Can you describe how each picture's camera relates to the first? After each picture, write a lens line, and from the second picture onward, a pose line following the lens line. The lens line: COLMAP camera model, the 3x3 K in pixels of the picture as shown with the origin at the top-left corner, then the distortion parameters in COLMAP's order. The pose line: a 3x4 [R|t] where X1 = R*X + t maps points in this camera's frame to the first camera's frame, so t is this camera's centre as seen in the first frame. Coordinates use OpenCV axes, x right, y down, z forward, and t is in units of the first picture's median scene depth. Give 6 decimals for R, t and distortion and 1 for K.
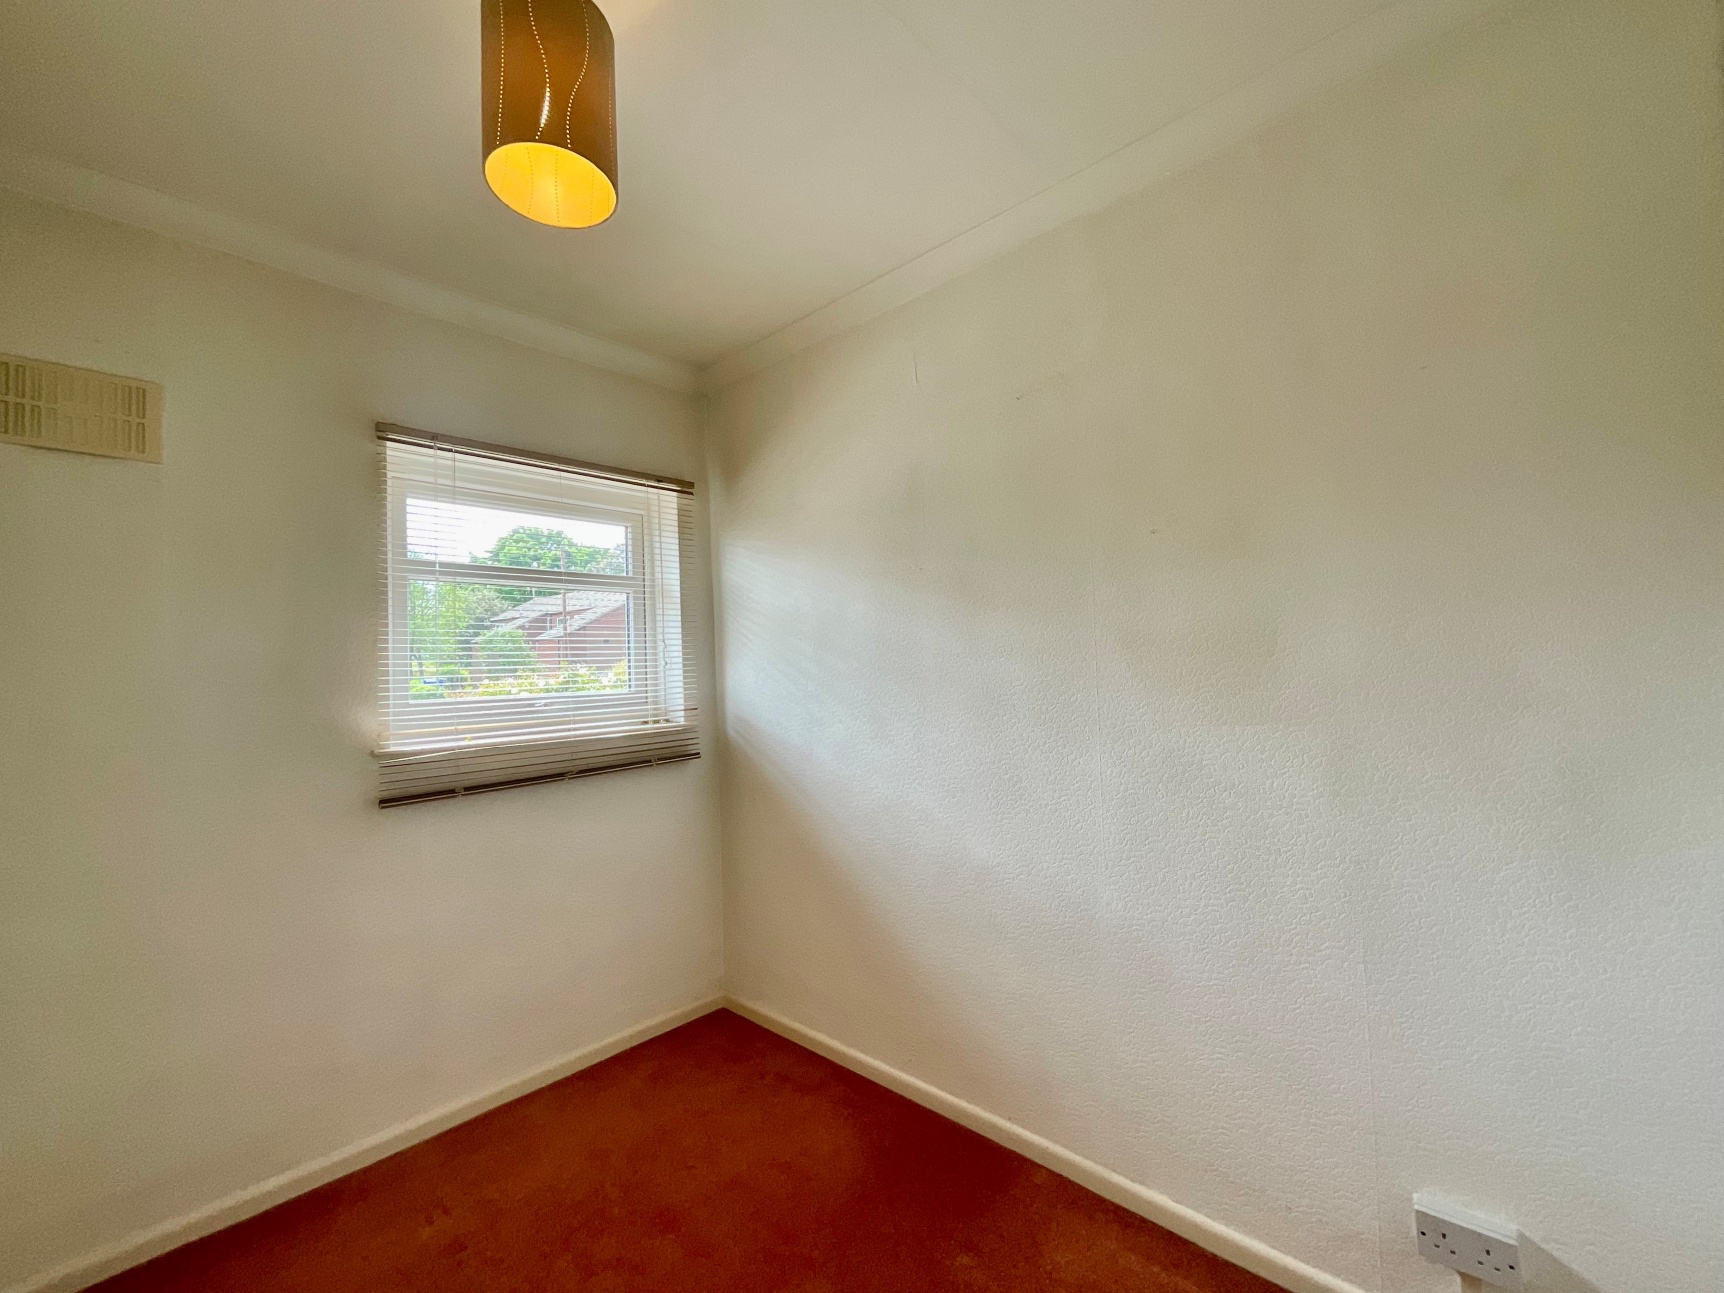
lens RADIAL K [[705.3, 0, 864.2], [0, 705.3, 642.2], [0, 0, 1]] dist [0.007958, 0.000362]
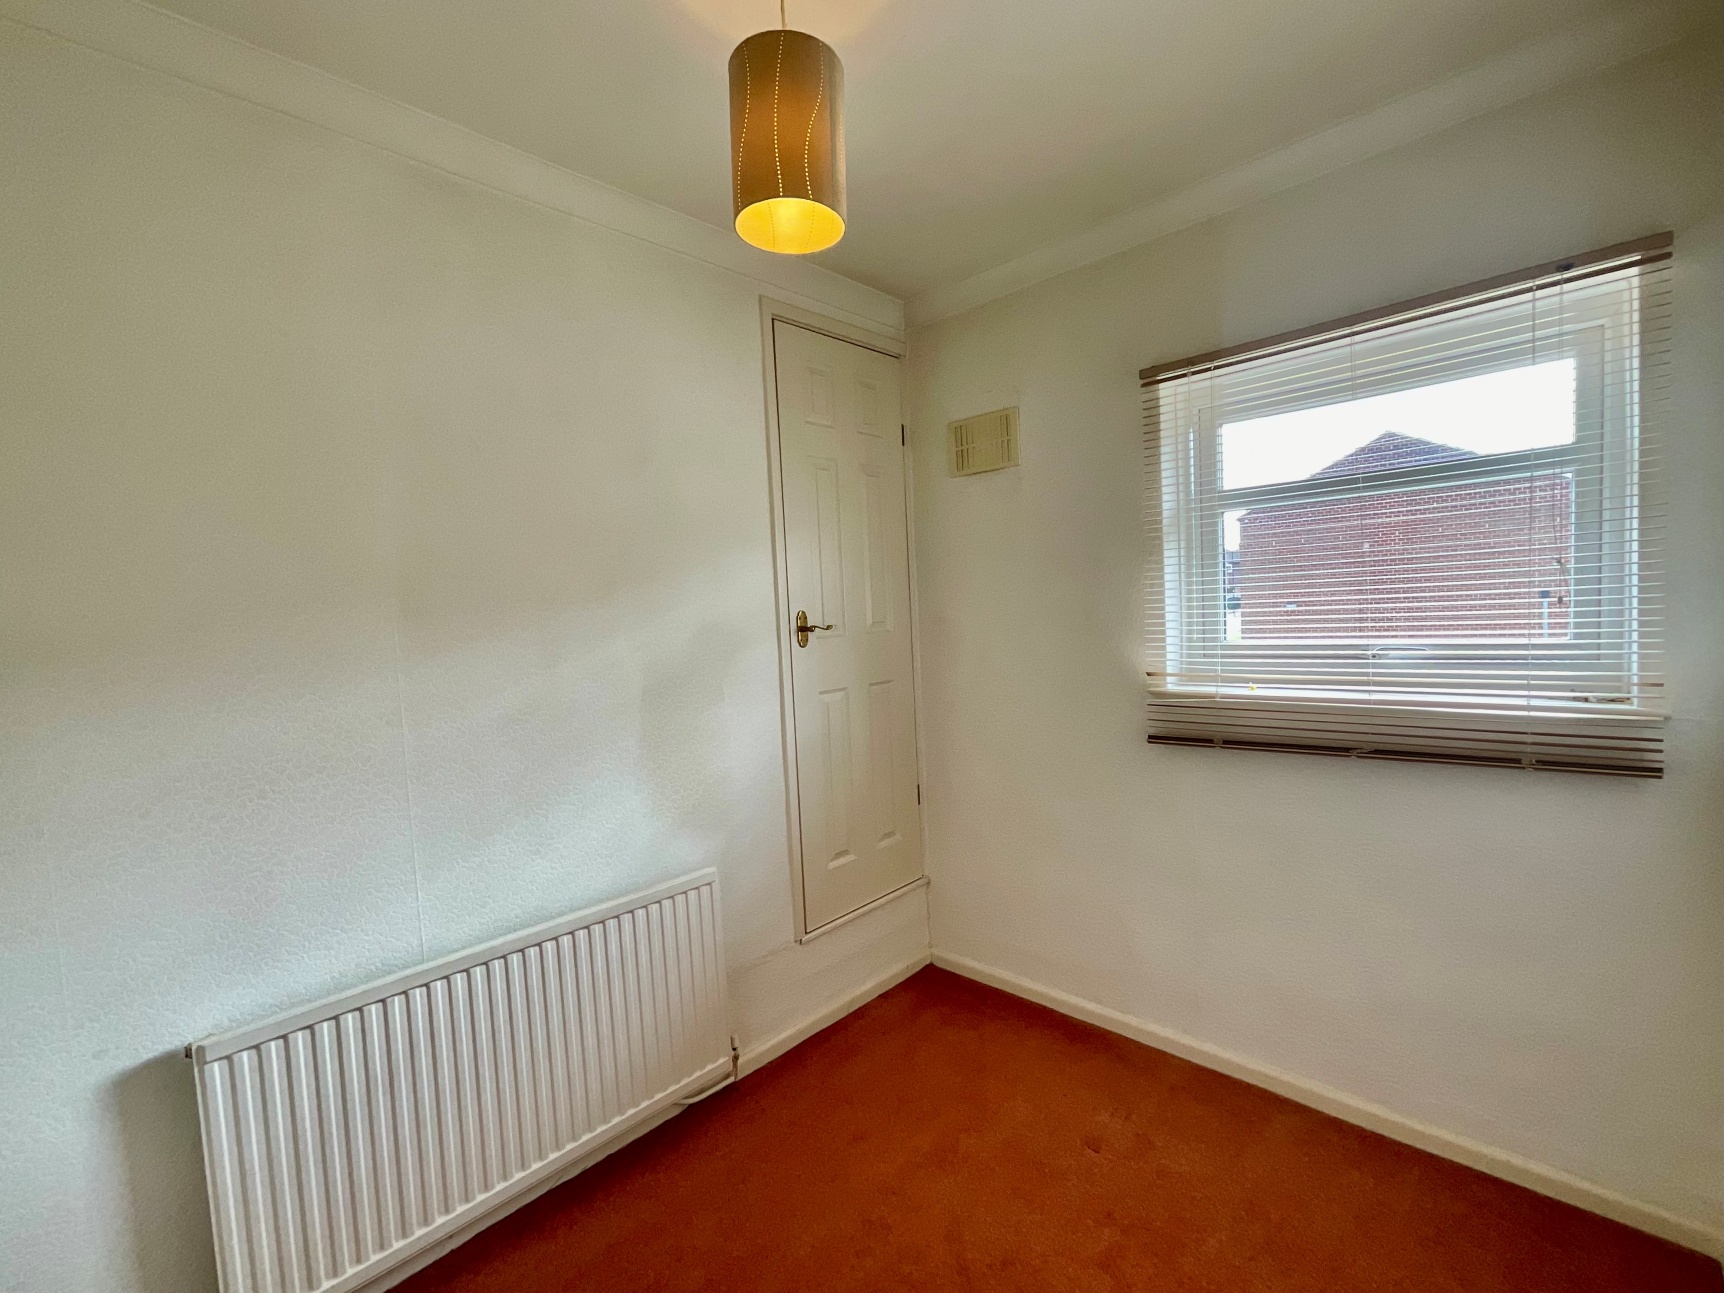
lens RADIAL K [[722.4, 0, 863.7], [0, 722.4, 655.4], [0, 0, 1]] dist [0.000195, -0.000010]
pose [[0.013026, 0.089499, -0.995902, 0.337640], [0.075706, 0.993039, 0.090232, -0.023664], [0.997045, -0.076571, 0.006159, 0.494927]]
